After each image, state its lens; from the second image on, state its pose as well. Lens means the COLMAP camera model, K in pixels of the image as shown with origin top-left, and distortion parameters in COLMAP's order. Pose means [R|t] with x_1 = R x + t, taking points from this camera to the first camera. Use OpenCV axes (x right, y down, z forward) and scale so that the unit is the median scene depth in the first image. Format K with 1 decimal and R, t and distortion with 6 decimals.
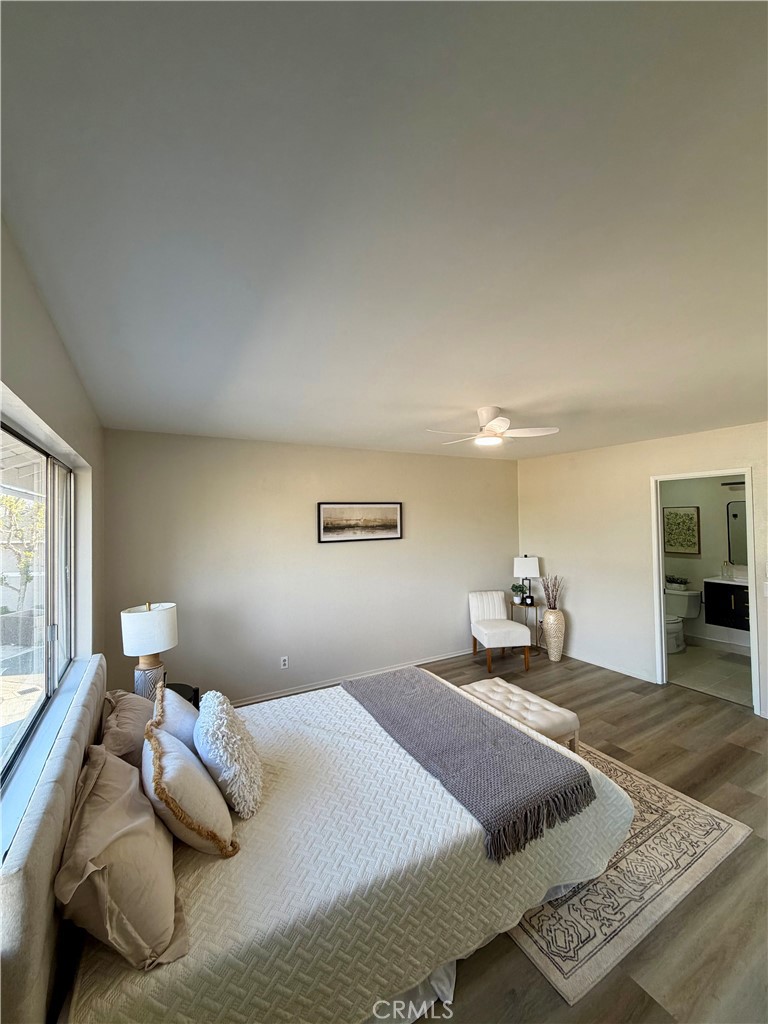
lens RADIAL K [[408.0, 0, 379.2], [0, 408.0, 513.2], [0, 0, 1]] dist [0.001305, -0.000526]
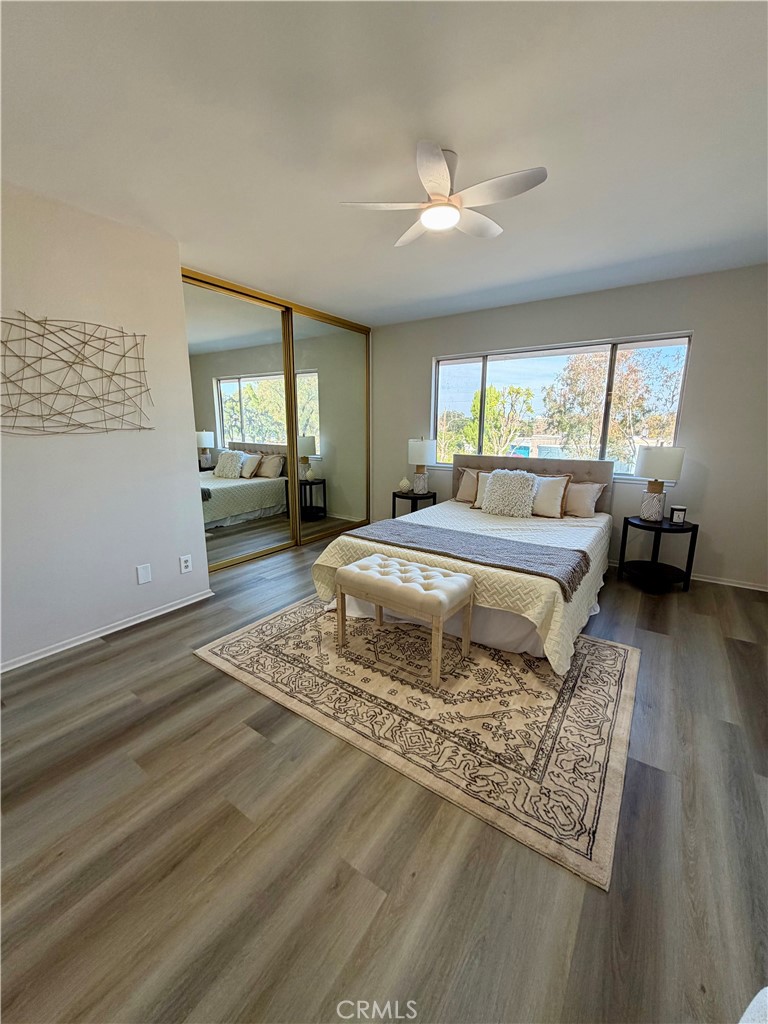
lens RADIAL K [[408.0, 0, 382.8], [0, 408.0, 511.3], [0, 0, 1]] dist [0.001305, -0.000526]
pose [[-0.901335, 0.104884, -0.420232, 0.712364], [0.021198, 0.979757, 0.199067, 0.170612], [0.432604, 0.170518, -0.885312, 1.711887]]
